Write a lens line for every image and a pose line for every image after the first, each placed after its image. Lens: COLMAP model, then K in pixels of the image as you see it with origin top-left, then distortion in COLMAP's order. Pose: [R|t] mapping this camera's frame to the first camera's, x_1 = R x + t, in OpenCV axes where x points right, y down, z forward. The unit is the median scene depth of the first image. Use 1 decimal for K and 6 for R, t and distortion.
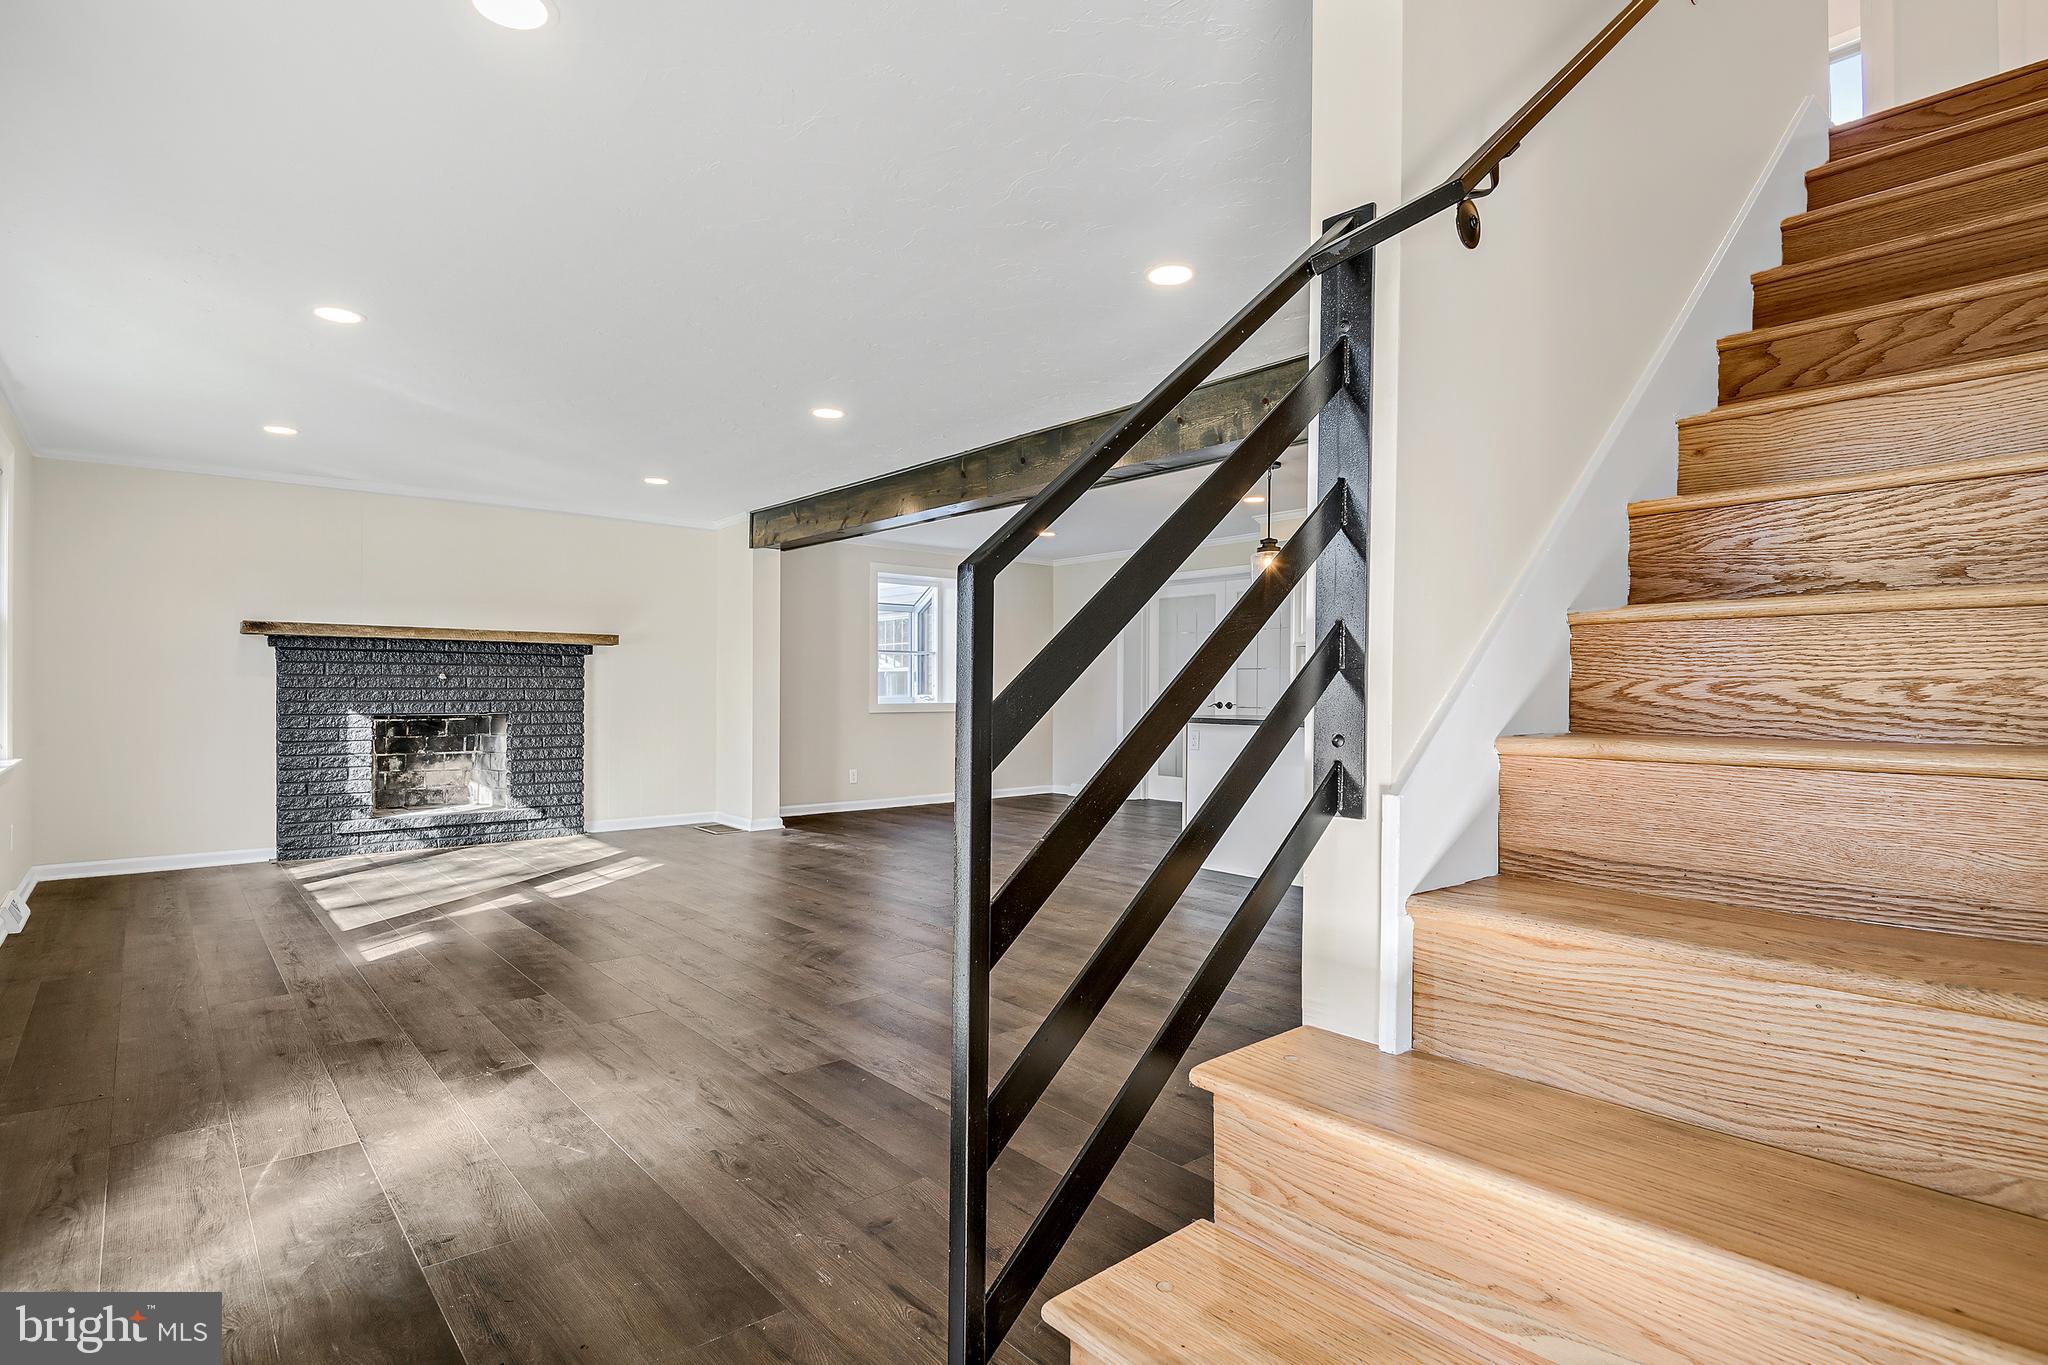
lens RADIAL K [[1047.4, 0, 1028.7], [0, 1047.4, 687.9], [0, 0, 1]] dist [0.004300, -0.002294]
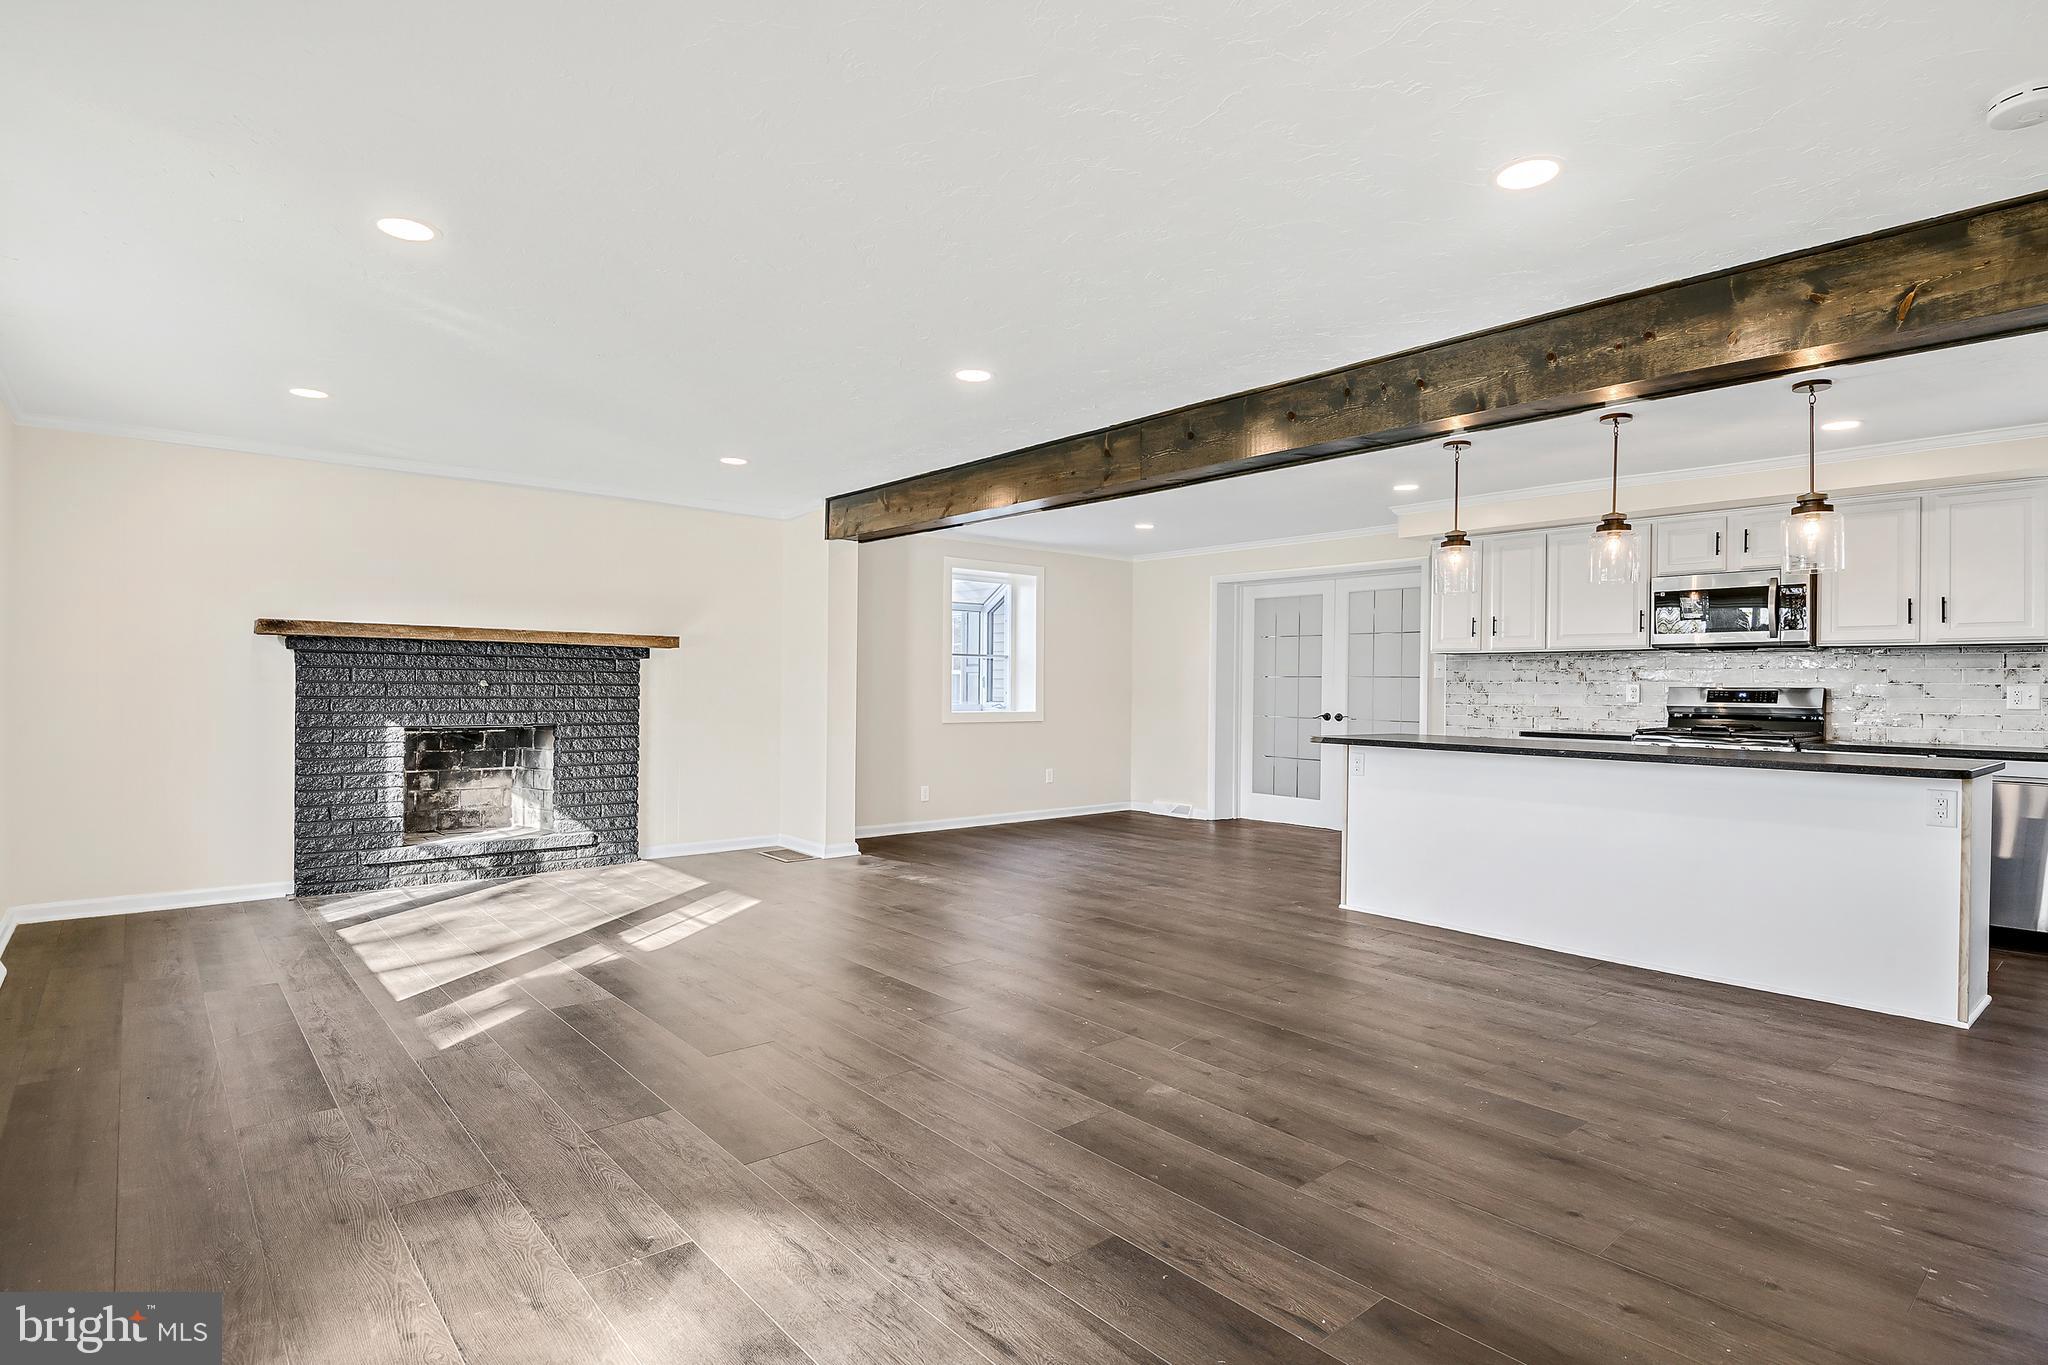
lens RADIAL K [[1047.4, 0, 1019.3], [0, 1047.4, 685.7], [0, 0, 1]] dist [0.004300, -0.002294]
pose [[0.999977, 0.006406, 0.002172, -0.116504], [-0.006408, 0.999979, 0.000904, -0.012835], [-0.002166, -0.000918, 0.999997, 0.127657]]
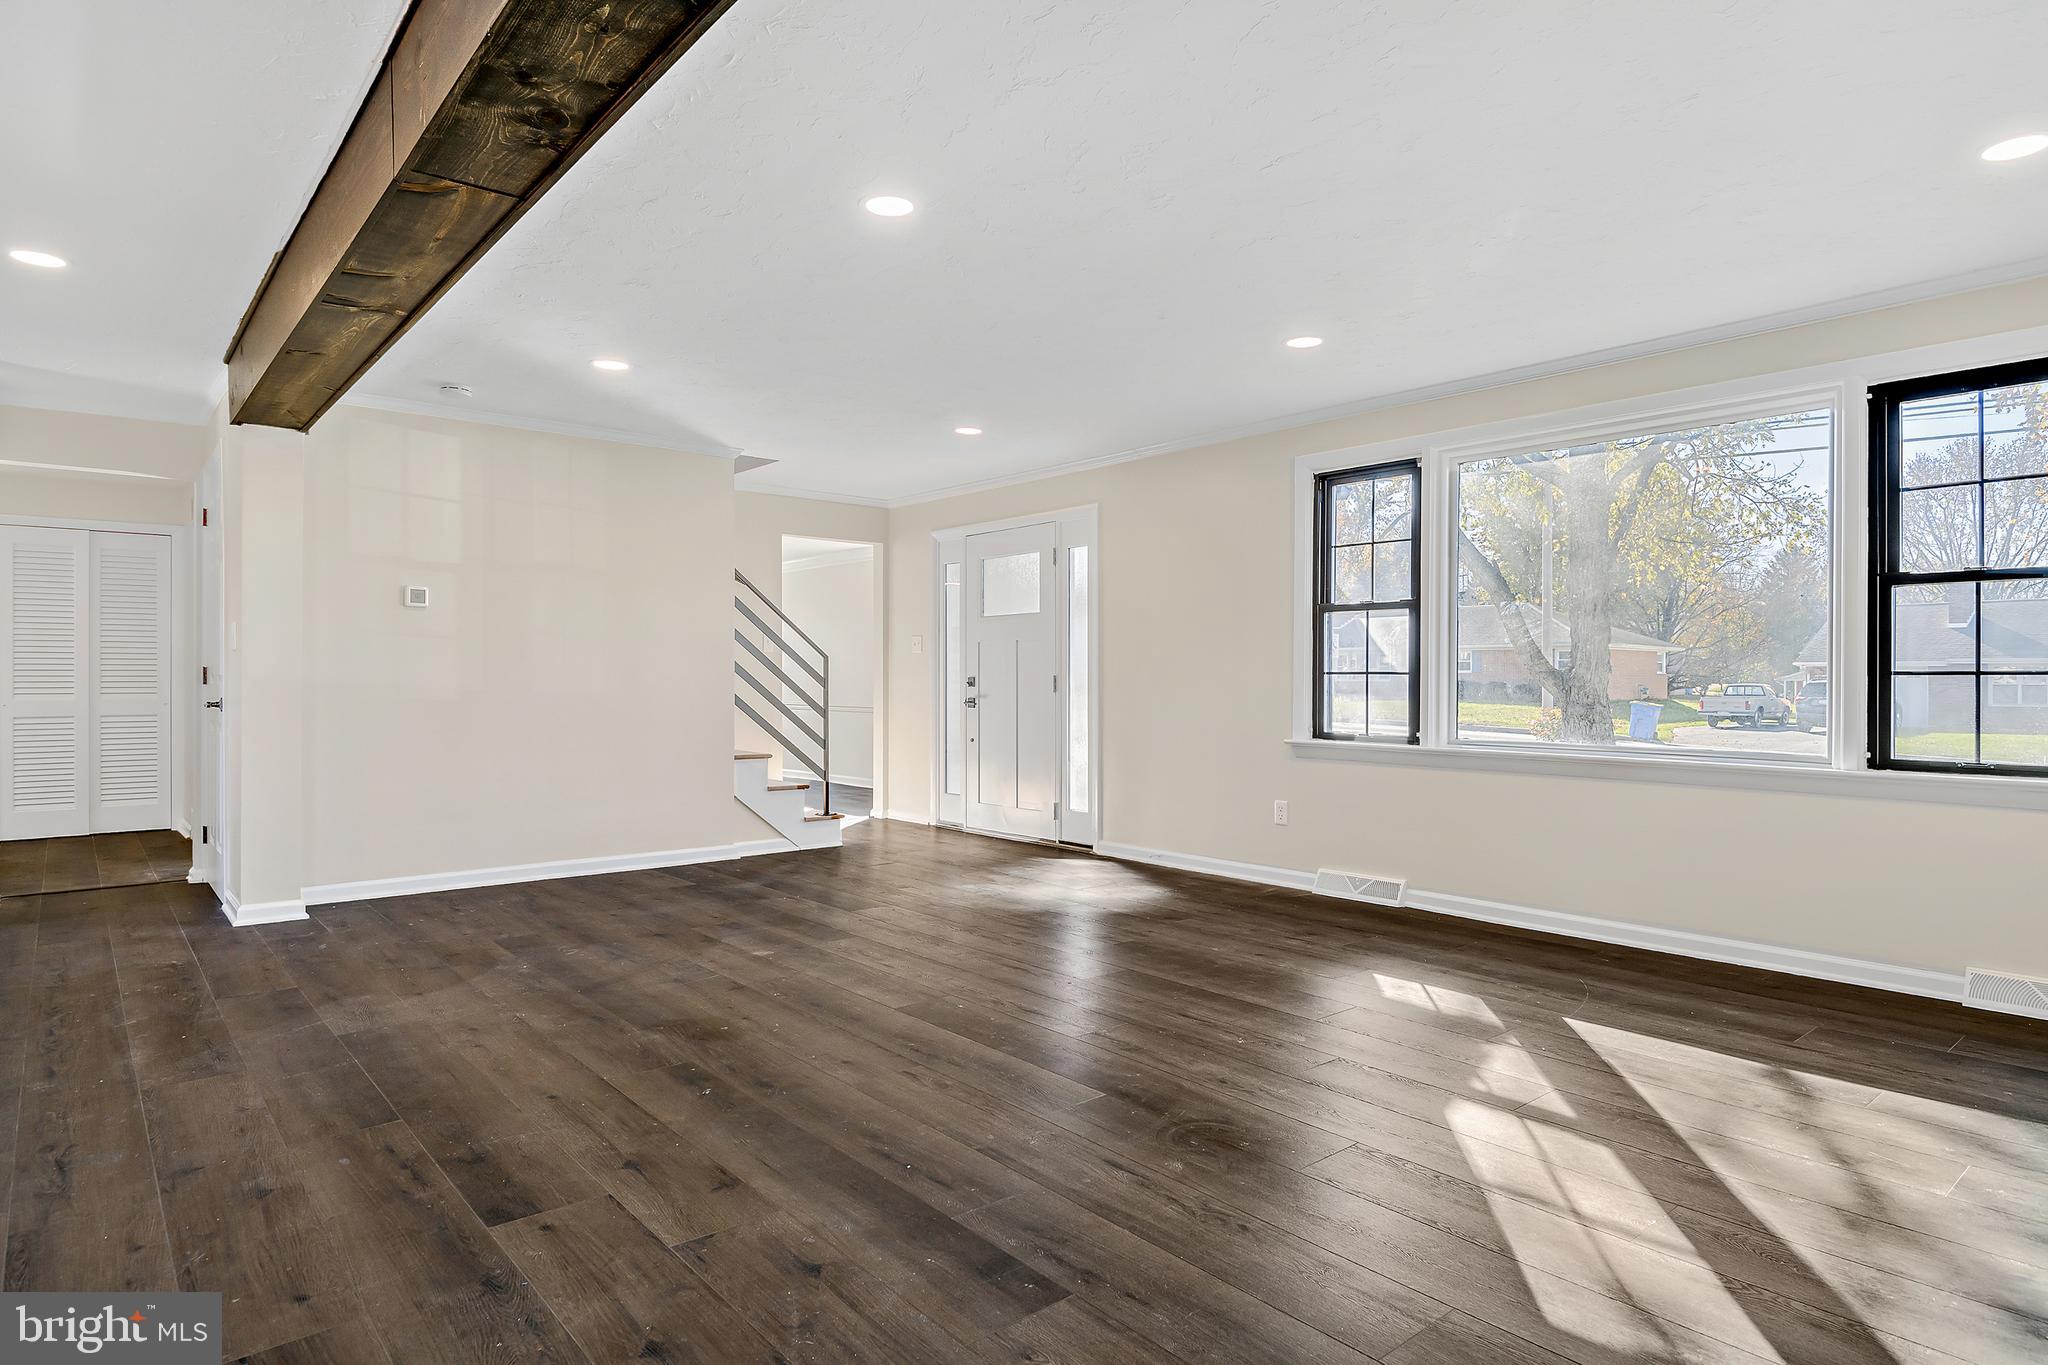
lens RADIAL K [[1136.4, 0, 1029.3], [0, 1136.4, 682.4], [0, 0, 1]] dist [0.010651, -0.013642]
pose [[-0.999984, -0.005605, -0.000132, -0.242467], [-0.005605, 0.999984, -0.000015, 0.013646], [0.000132, -0.000014, -1.000000, 1.711669]]
